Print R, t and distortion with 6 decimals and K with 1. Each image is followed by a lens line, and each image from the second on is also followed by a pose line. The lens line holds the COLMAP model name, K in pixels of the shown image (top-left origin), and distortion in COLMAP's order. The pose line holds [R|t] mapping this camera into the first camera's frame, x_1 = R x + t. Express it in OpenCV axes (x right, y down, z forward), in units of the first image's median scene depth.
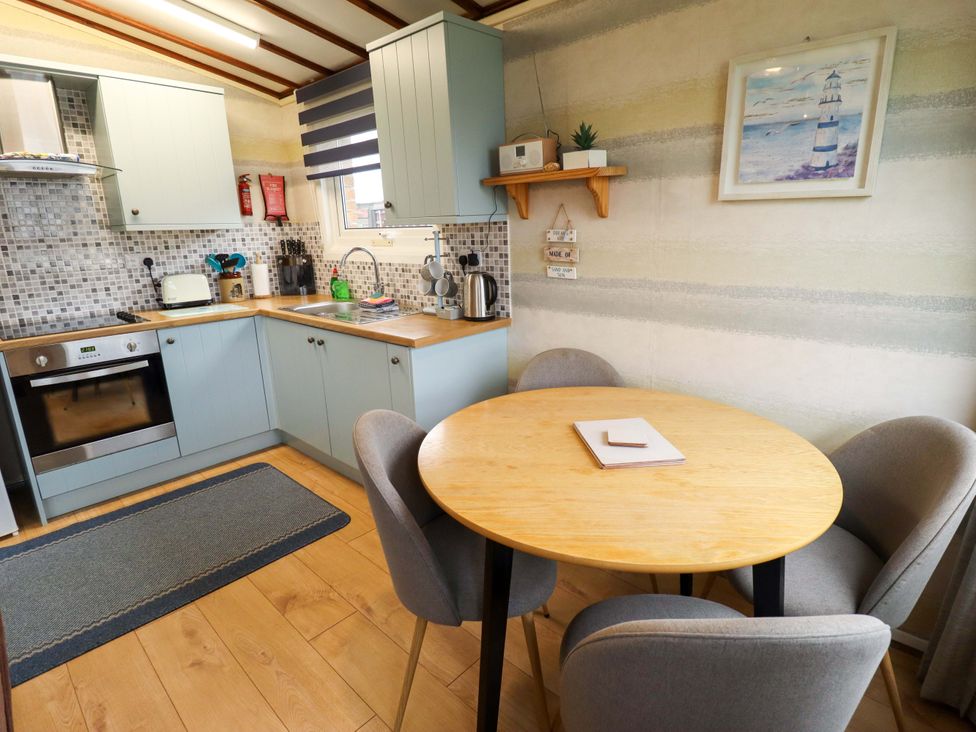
lens RADIAL K [[508.1, 0, 496.0], [0, 508.1, 357.2], [0, 0, 1]] dist [-0.001637, -0.012935]
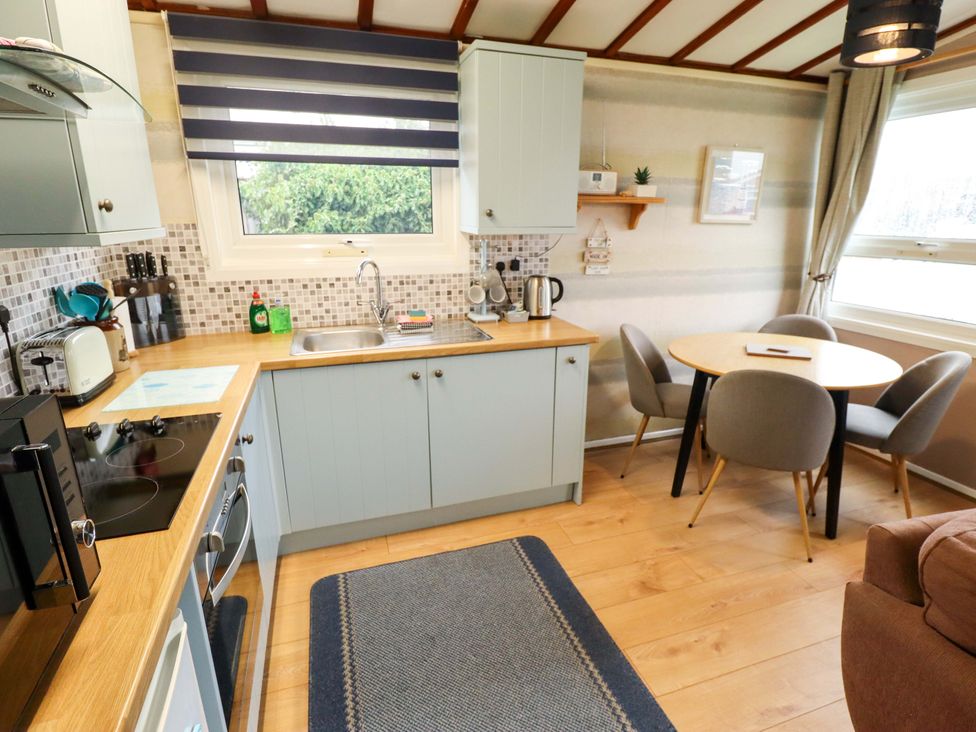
lens RADIAL K [[508.1, 0, 496.0], [0, 508.1, 361.3], [0, 0, 1]] dist [-0.001637, -0.012935]
pose [[0.488986, -0.213648, 0.845723, -1.129271], [0.202444, 0.970865, 0.128211, -0.153690], [-0.848474, 0.108518, 0.517991, 0.543049]]
